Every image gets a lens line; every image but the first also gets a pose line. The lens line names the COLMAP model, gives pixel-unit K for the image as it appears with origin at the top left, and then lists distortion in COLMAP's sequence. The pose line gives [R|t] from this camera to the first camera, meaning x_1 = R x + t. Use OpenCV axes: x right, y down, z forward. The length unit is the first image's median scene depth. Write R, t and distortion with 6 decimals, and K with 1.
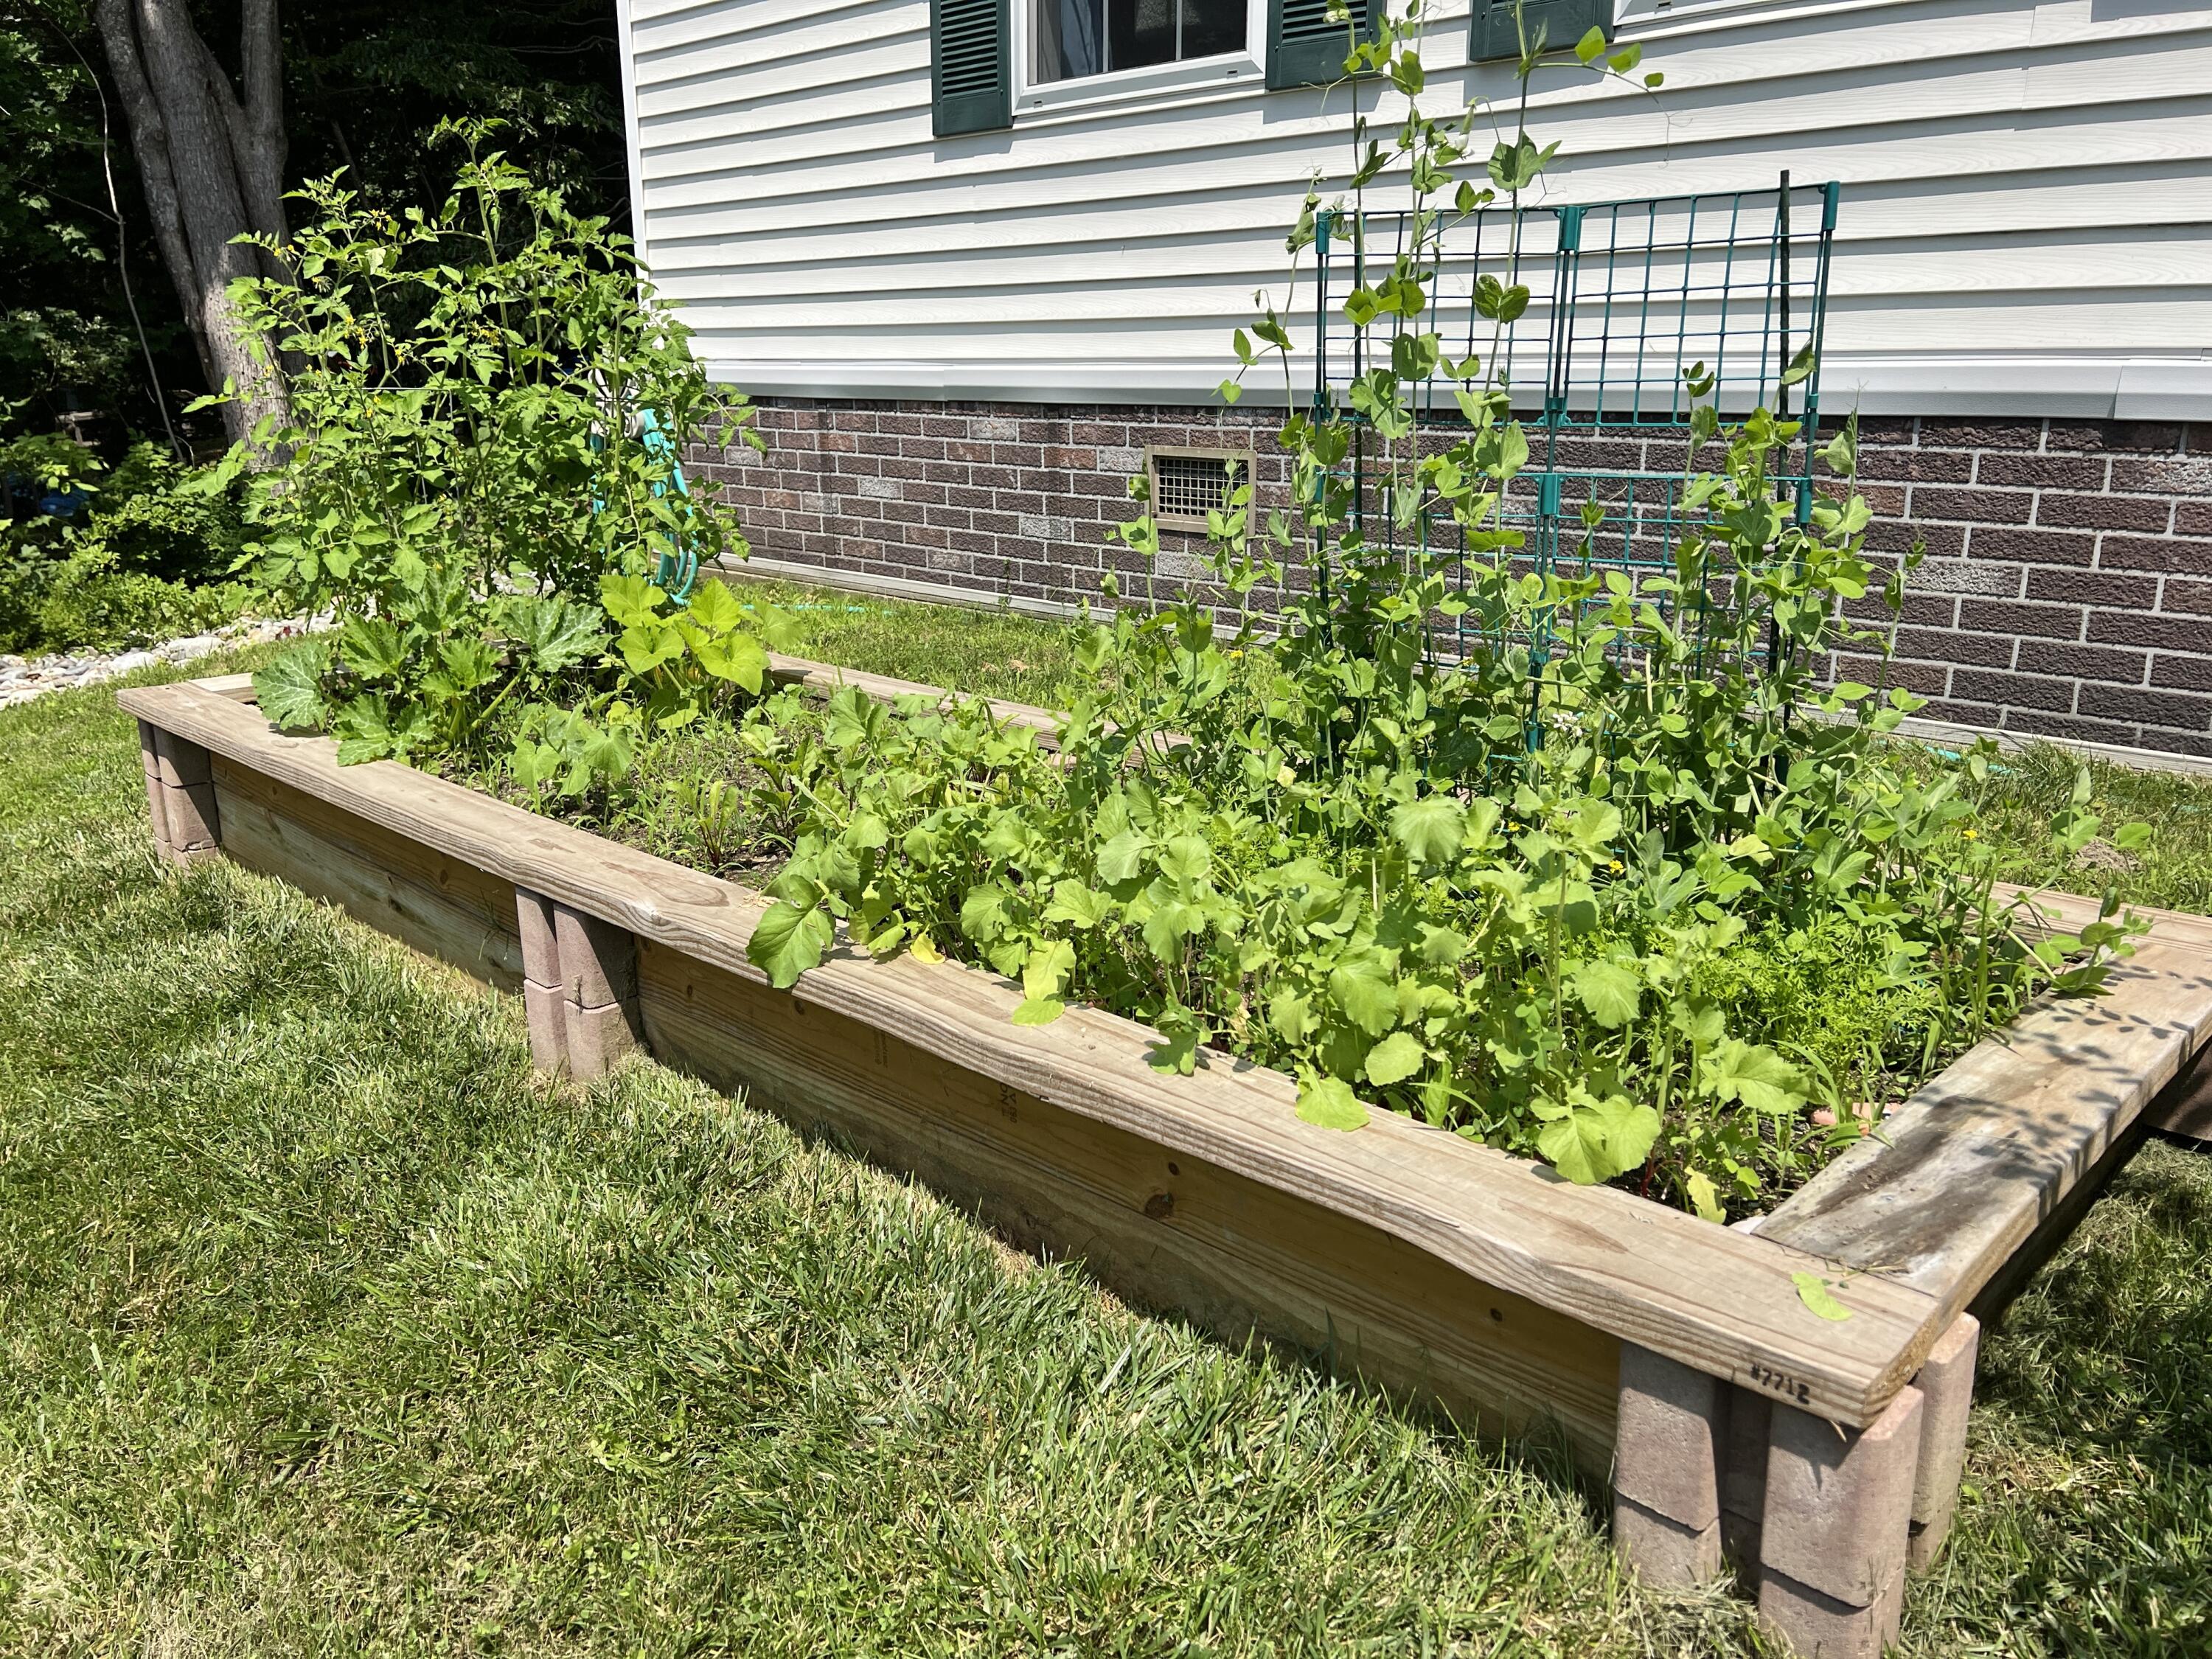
lens RADIAL K [[1646.7, 0, 1106.0], [0, 1646.7, 829.5], [0, 0, 1]] dist [0.085714, -0.137446]
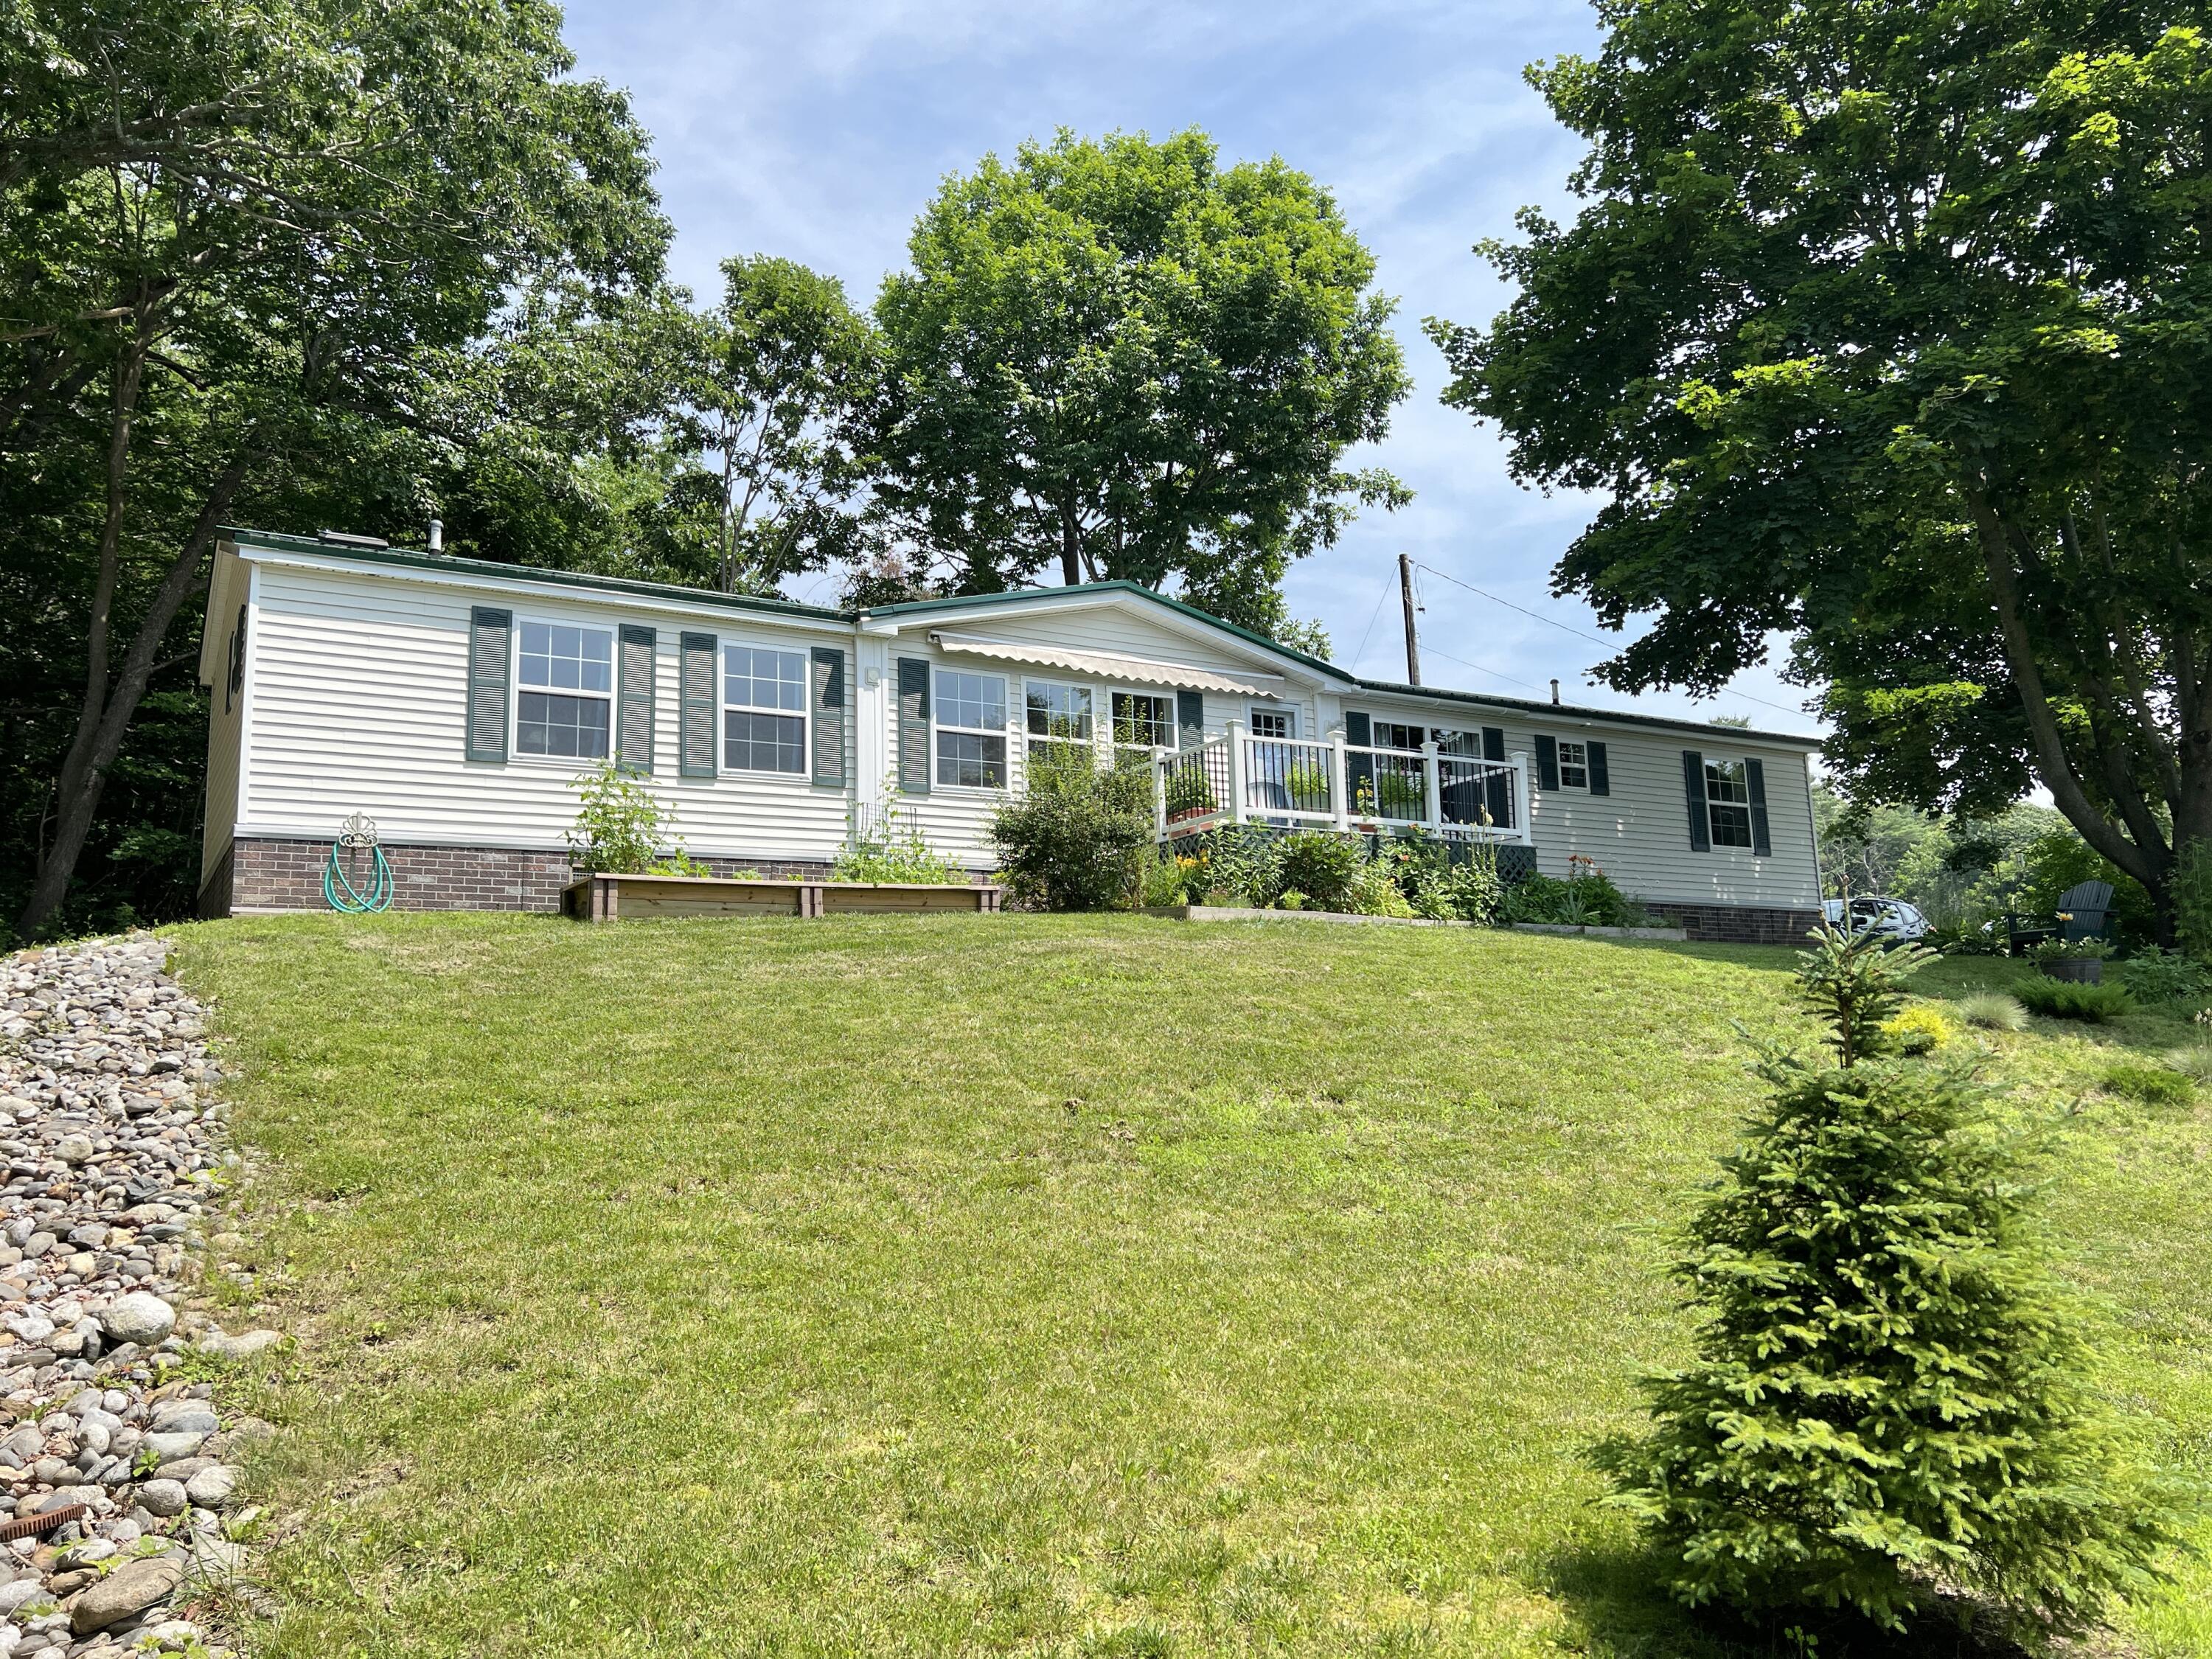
lens RADIAL K [[1646.7, 0, 1106.0], [0, 1646.7, 829.5], [0, 0, 1]] dist [0.085714, -0.137446]
pose [[0.250267, 0.138473, 0.958223, -2.567974], [0.290325, 0.933439, -0.210718, 0.623792], [-0.923622, 0.330932, 0.193407, -0.539322]]
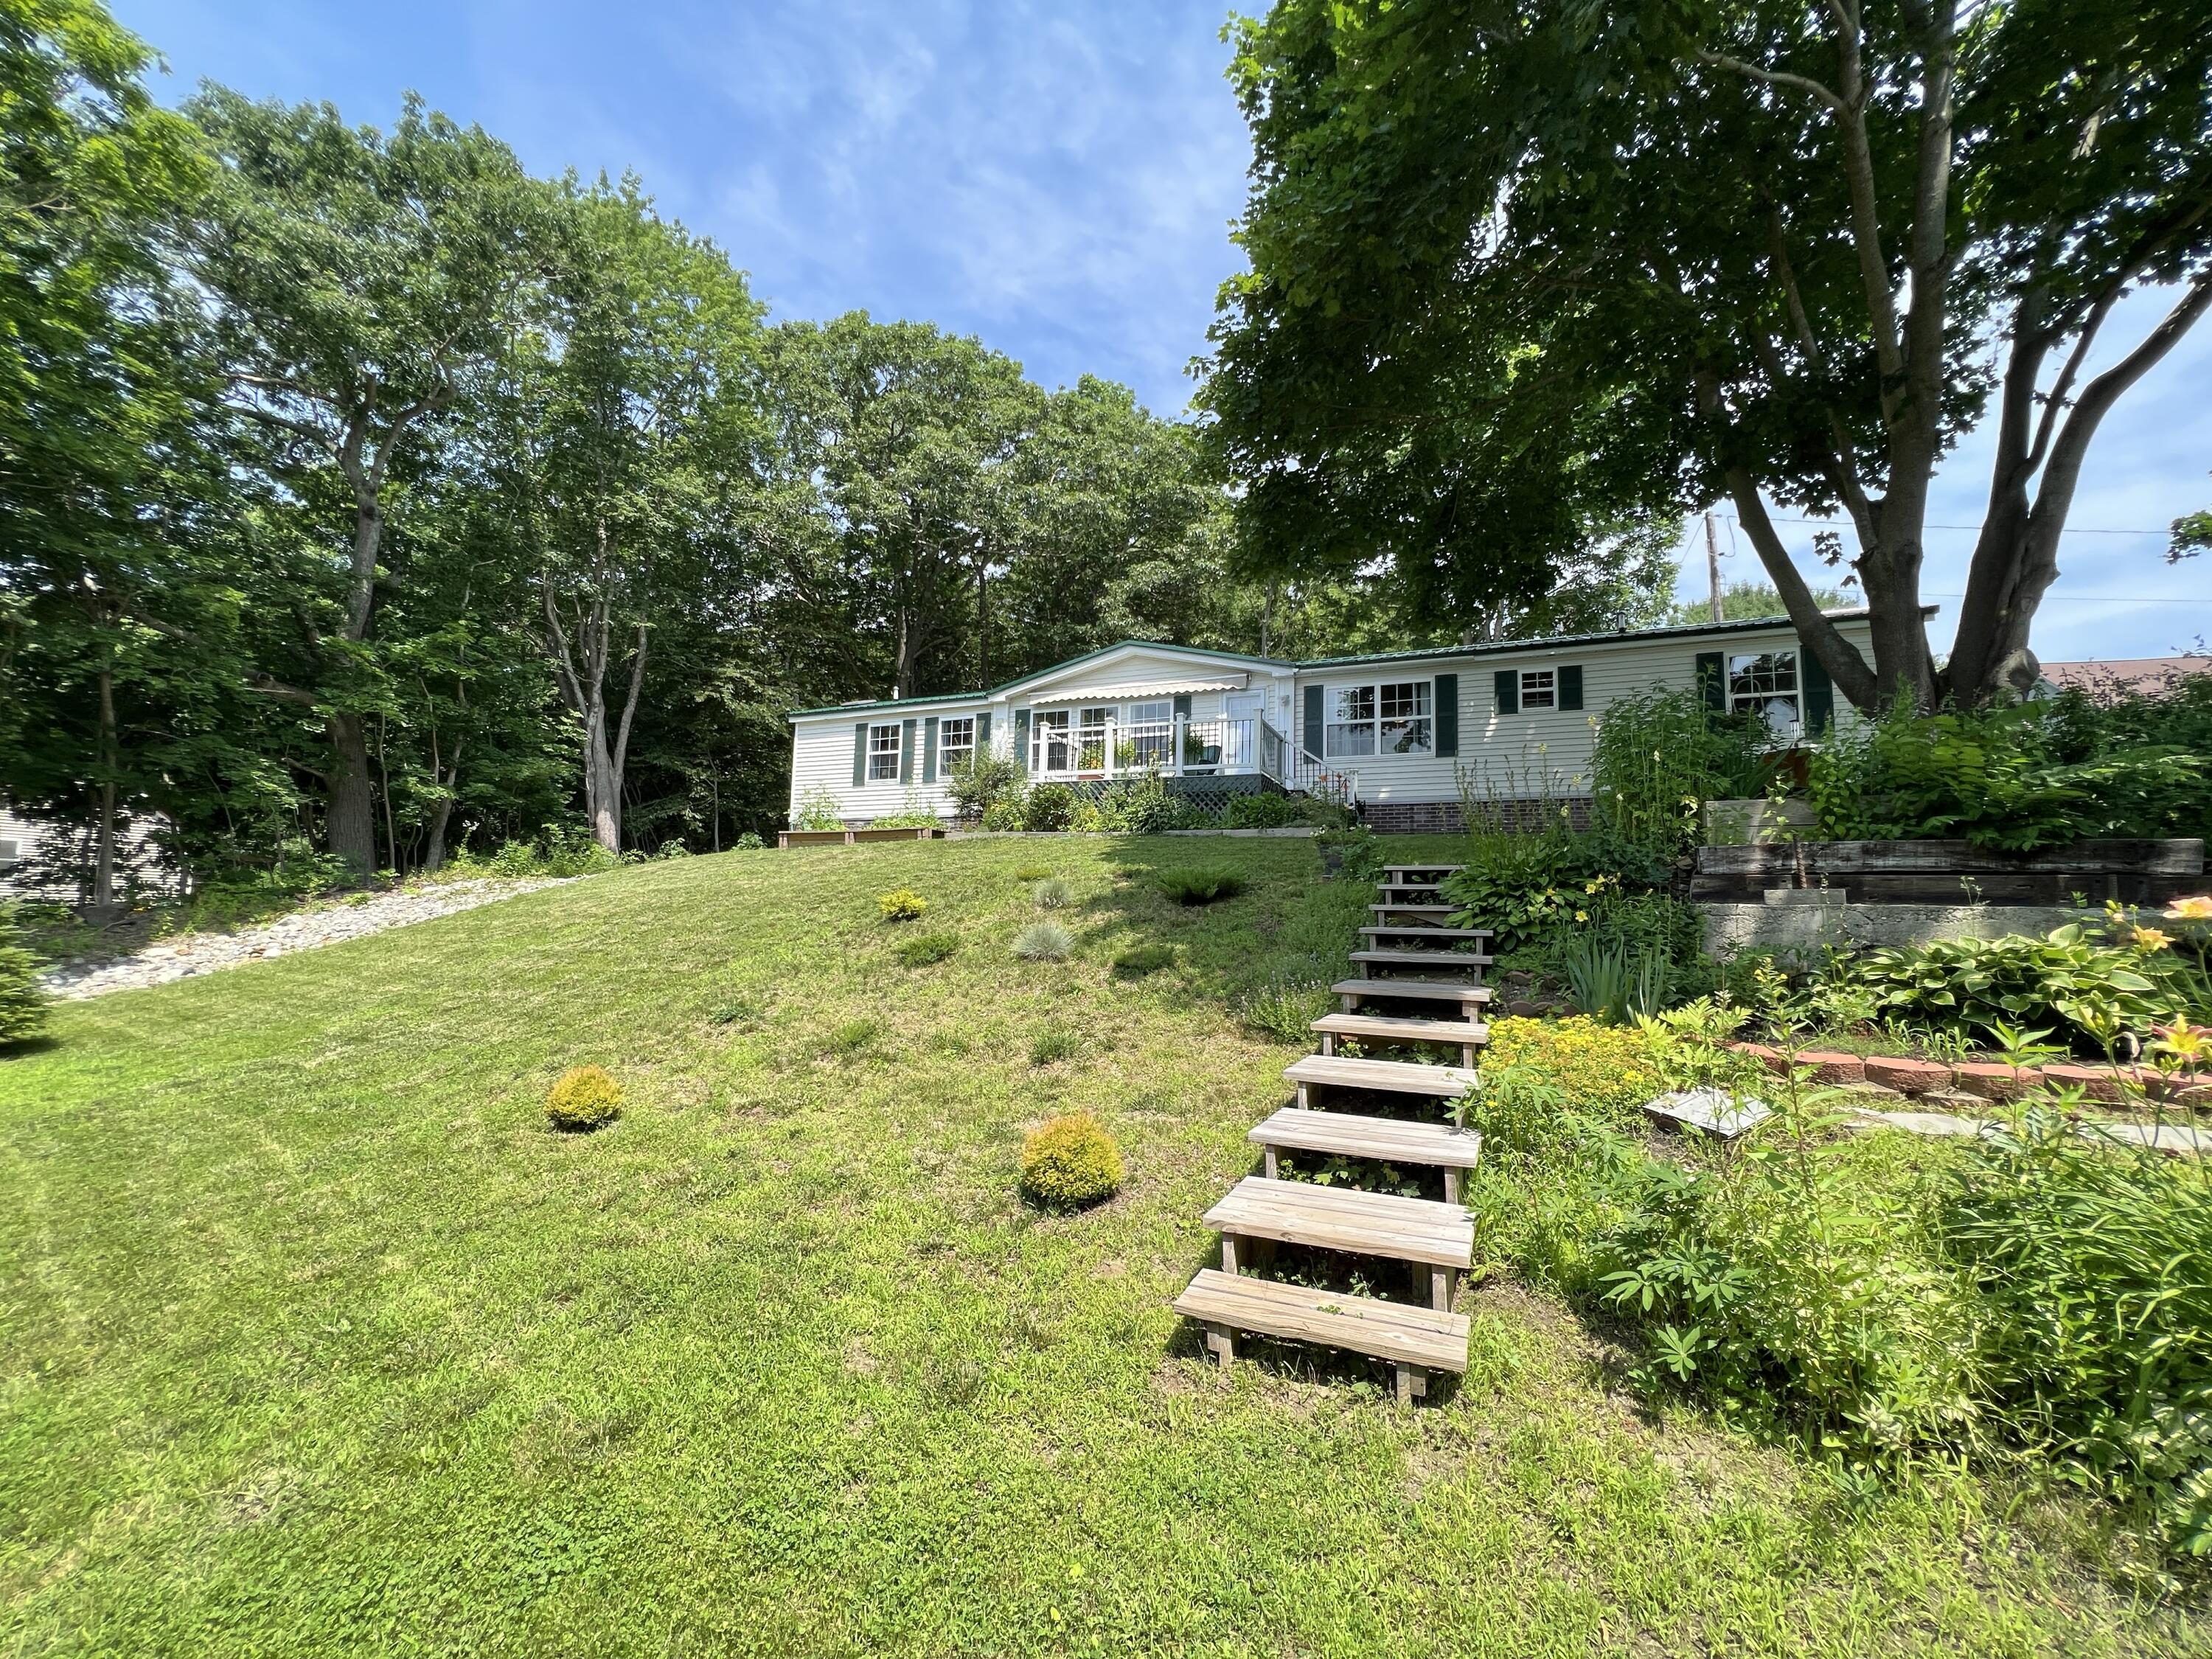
lens RADIAL K [[890.4, 0, 1110.5], [0, 890.4, 831.2], [0, 0, 1]] dist [-0.003769, -0.000130]
pose [[0.940164, 0.063544, 0.334746, -0.332653], [0.065371, 0.930564, -0.360247, 1.267279], [-0.334393, 0.360574, 0.870728, -2.742327]]
